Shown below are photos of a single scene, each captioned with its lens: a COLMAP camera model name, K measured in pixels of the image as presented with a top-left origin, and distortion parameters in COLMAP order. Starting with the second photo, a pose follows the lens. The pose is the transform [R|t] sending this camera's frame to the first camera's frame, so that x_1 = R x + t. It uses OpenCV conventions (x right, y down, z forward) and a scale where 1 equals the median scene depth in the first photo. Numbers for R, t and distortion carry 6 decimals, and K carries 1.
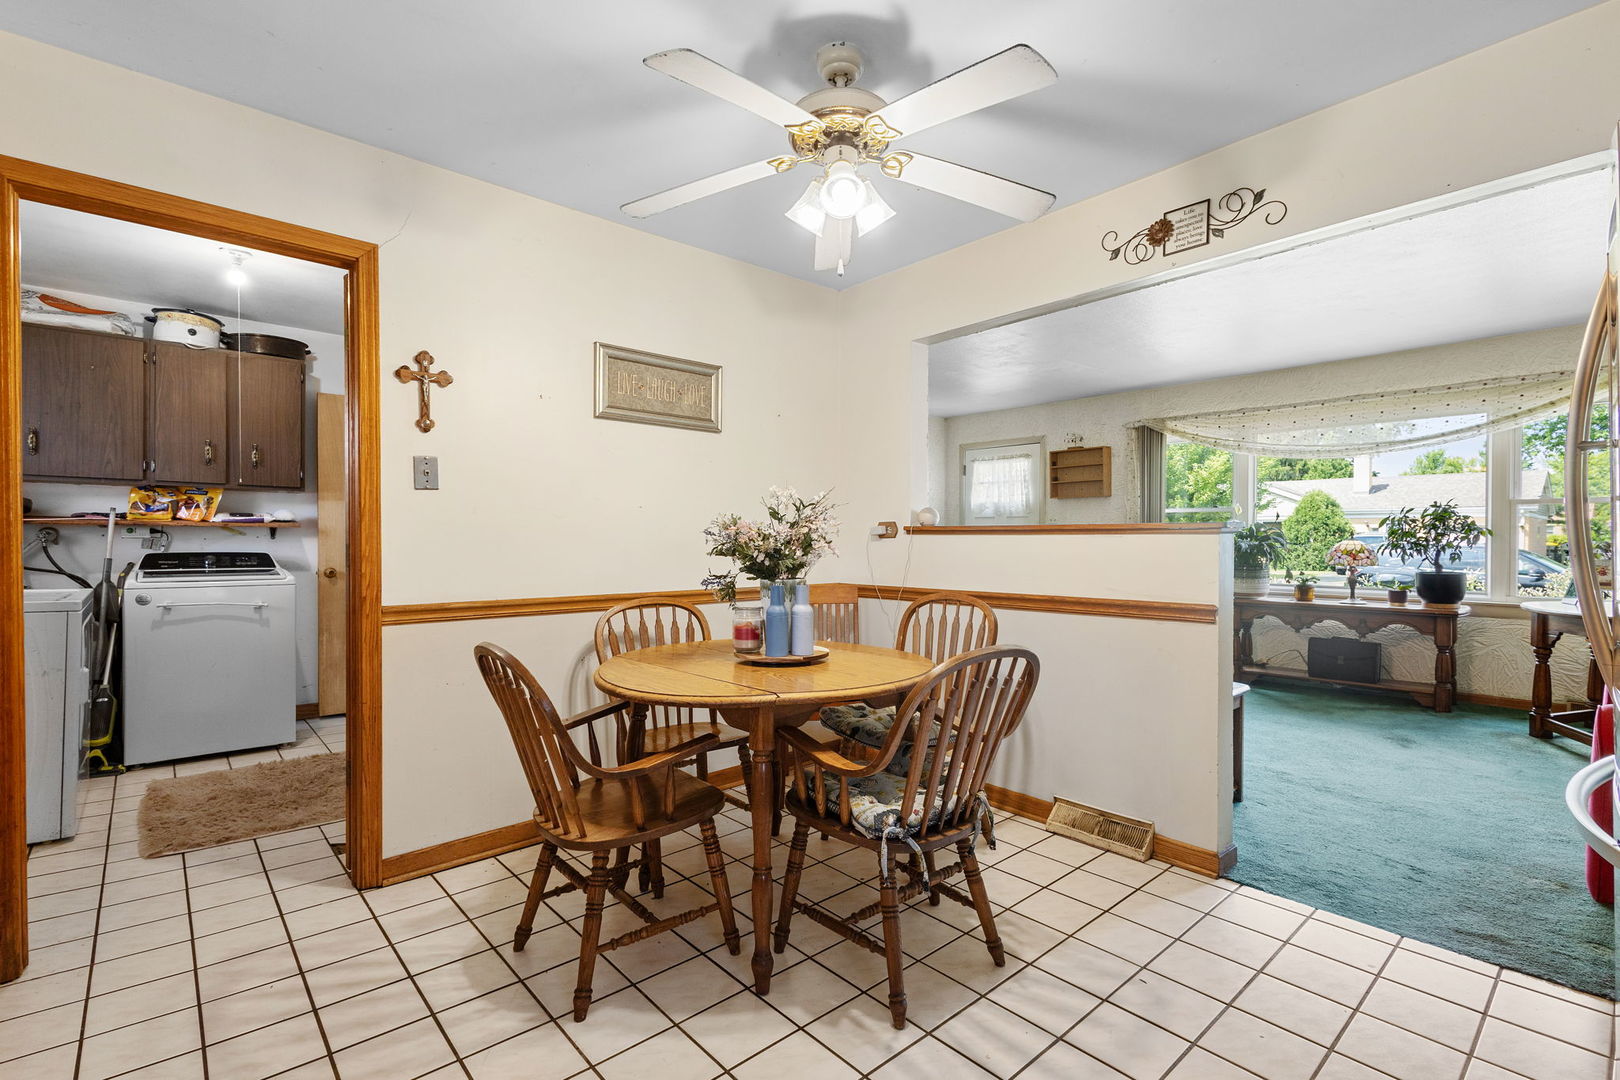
lens RADIAL K [[744.6, 0, 812.5], [0, 744.6, 546.0], [0, 0, 1]] dist [0.009627, -0.003426]
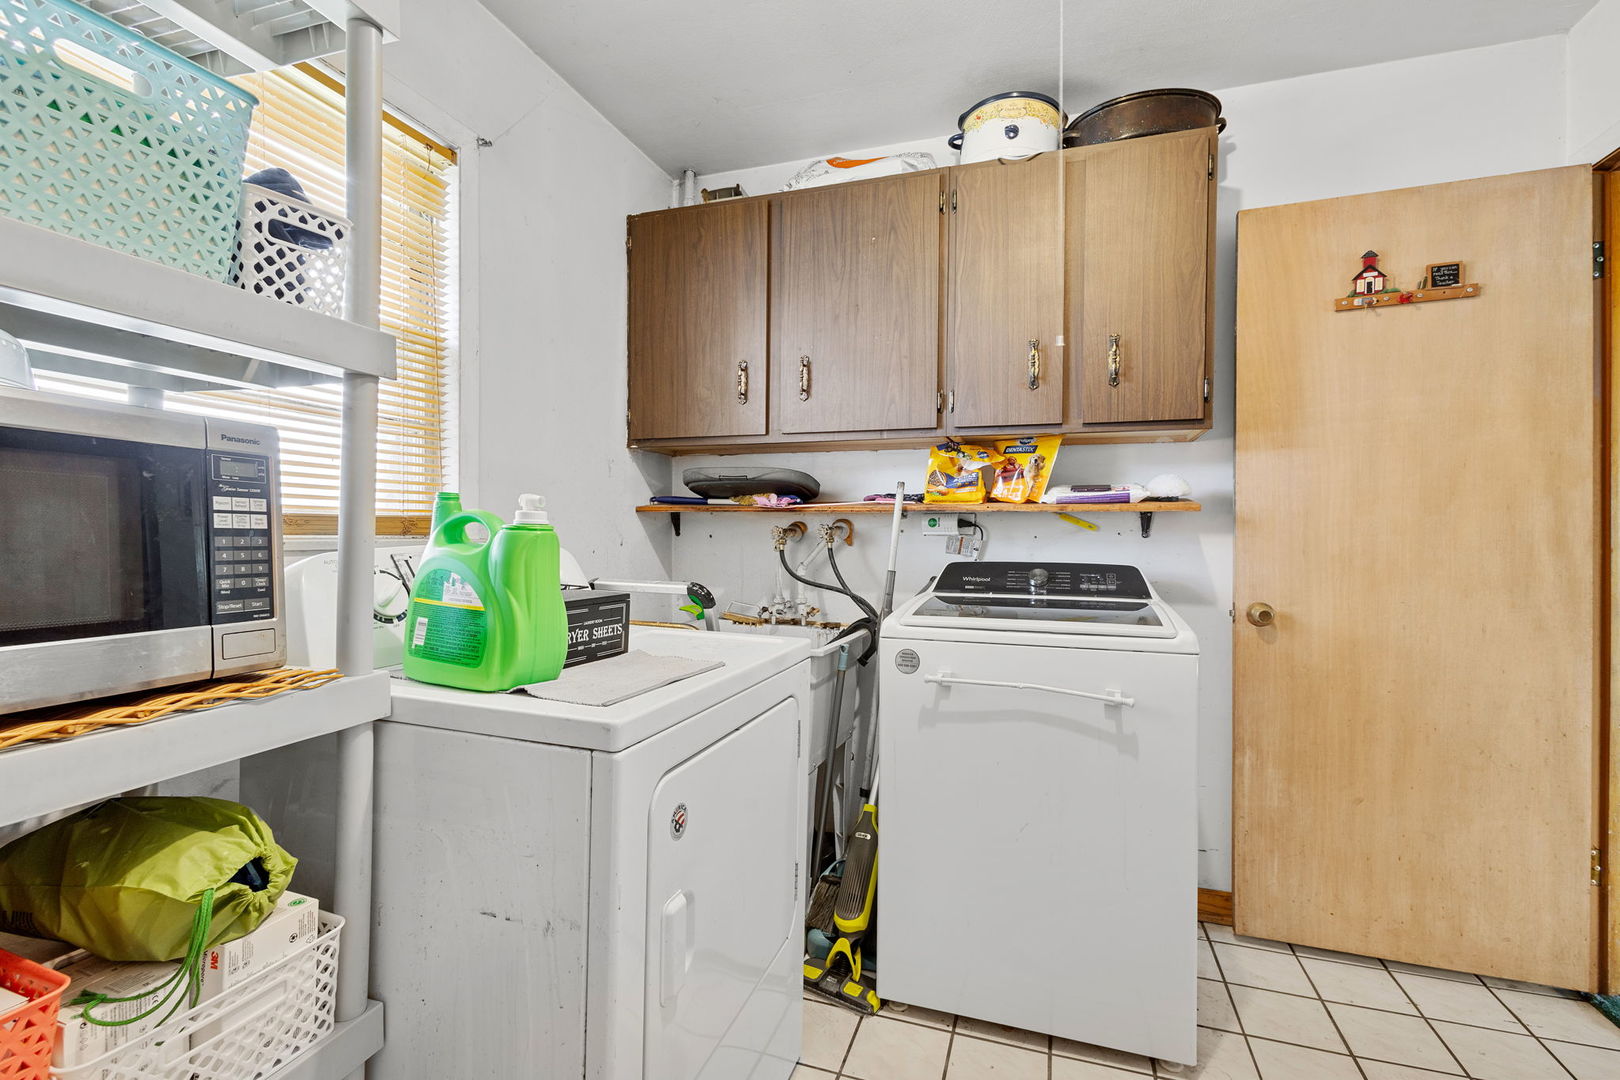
lens RADIAL K [[738.7, 0, 816.0], [0, 738.7, 538.6], [0, 0, 1]] dist [0.011240, -0.005478]
pose [[0.504485, 0.001094, -0.863420, -0.448138], [-0.011933, 0.999913, -0.005705, -0.003590], [0.863338, 0.013181, 0.504454, 0.618189]]
